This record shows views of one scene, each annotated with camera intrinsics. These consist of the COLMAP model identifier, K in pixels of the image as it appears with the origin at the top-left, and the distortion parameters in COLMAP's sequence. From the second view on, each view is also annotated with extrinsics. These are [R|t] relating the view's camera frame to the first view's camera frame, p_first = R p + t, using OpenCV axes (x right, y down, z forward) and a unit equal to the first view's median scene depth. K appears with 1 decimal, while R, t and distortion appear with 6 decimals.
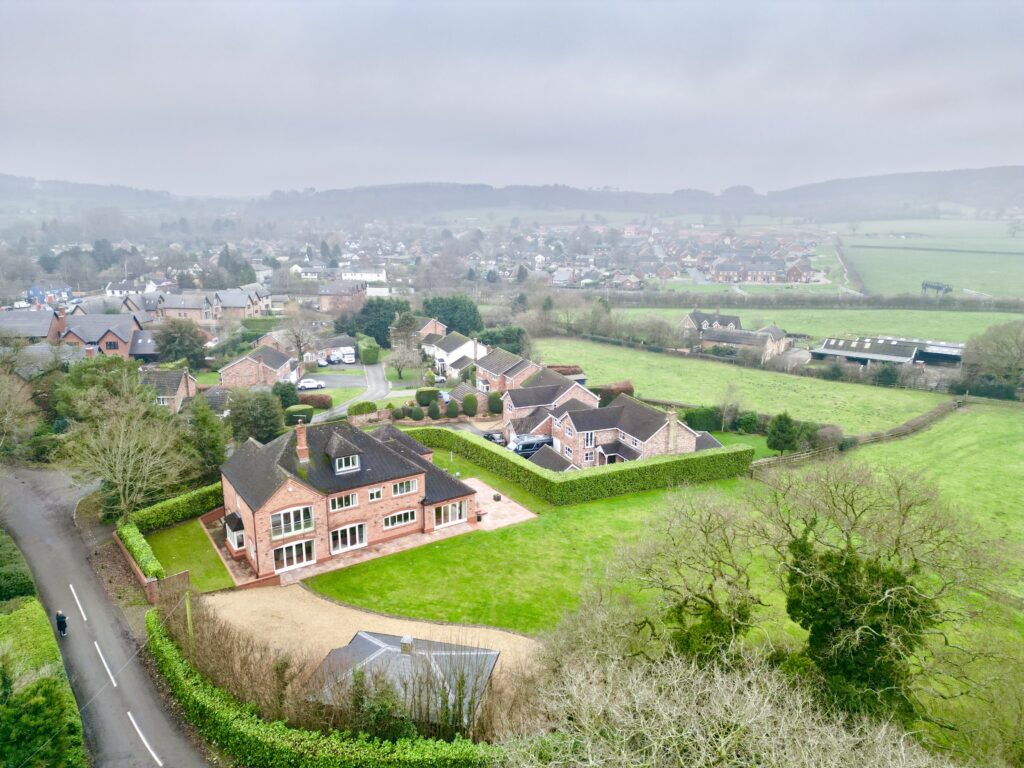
lens RADIAL K [[708.4, 0, 515.4], [0, 708.4, 383.8], [0, 0, 1]] dist [0.070171, -0.045463]
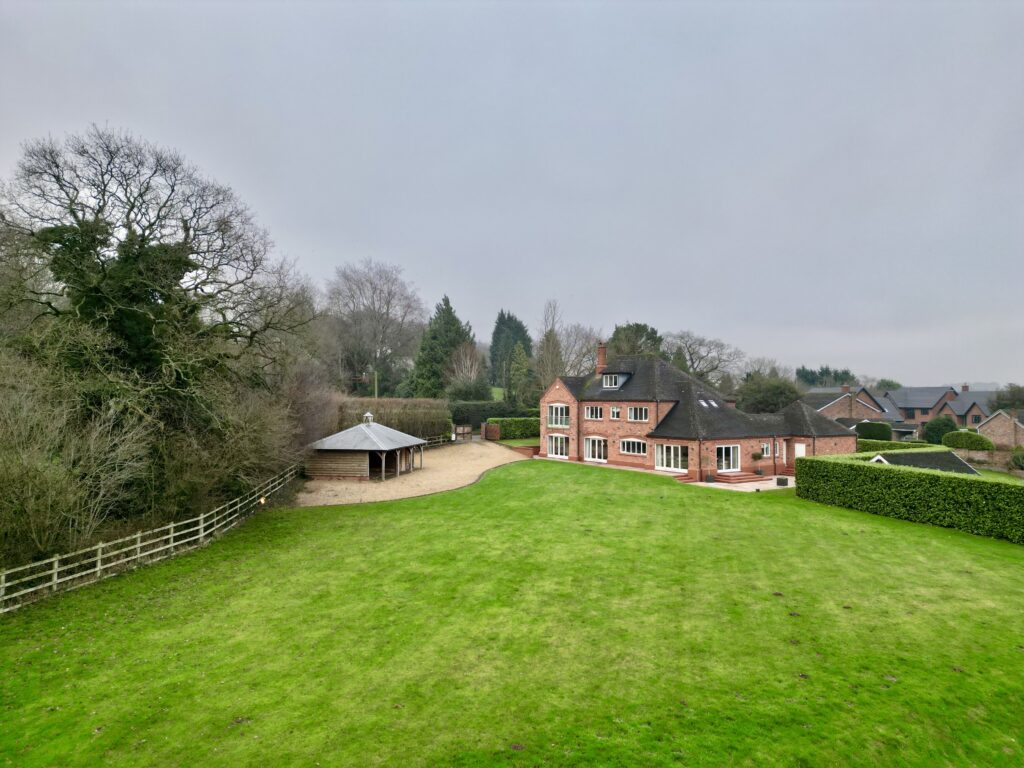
lens RADIAL K [[708.4, 0, 522.1], [0, 708.4, 382.0], [0, 0, 1]] dist [0.070171, -0.045463]
pose [[0.035424, -0.030454, -0.998908, 0.841591], [-0.246901, 0.968284, -0.038276, 0.188918], [0.968393, 0.247987, 0.026782, 0.850281]]
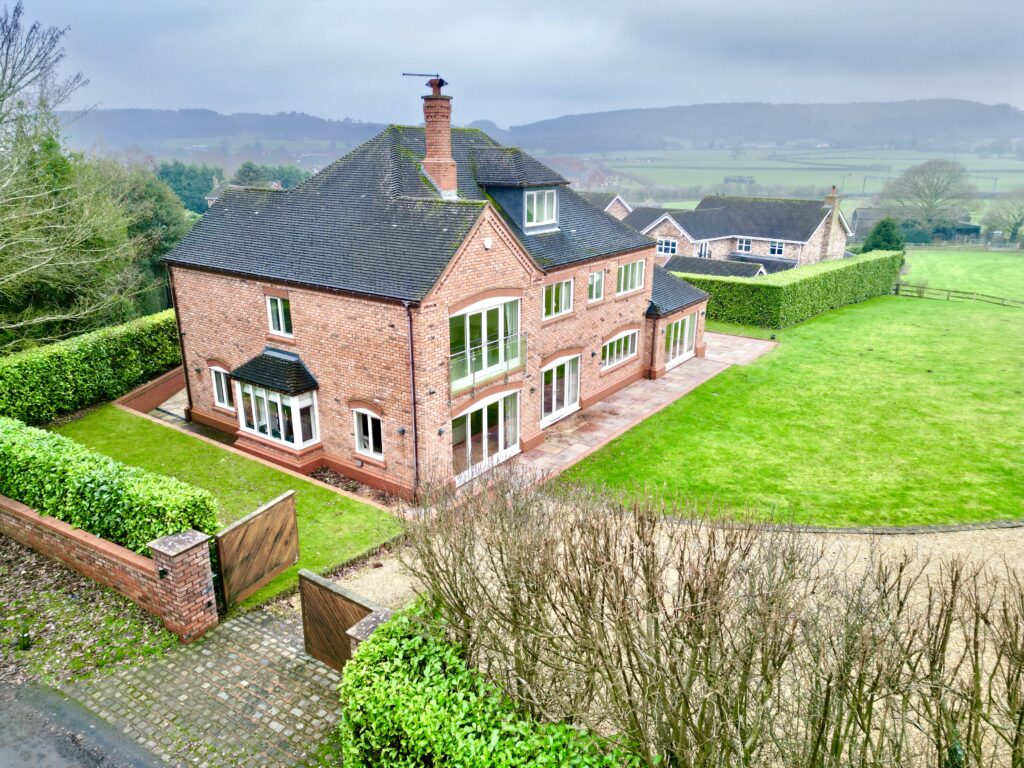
lens RADIAL K [[708.4, 0, 514.1], [0, 708.4, 385.7], [0, 0, 1]] dist [0.070171, -0.045463]
pose [[0.938835, -0.110309, 0.326221, -0.397944], [0.085155, 0.992253, 0.090454, 0.175528], [-0.333672, -0.057141, 0.940956, 0.624936]]
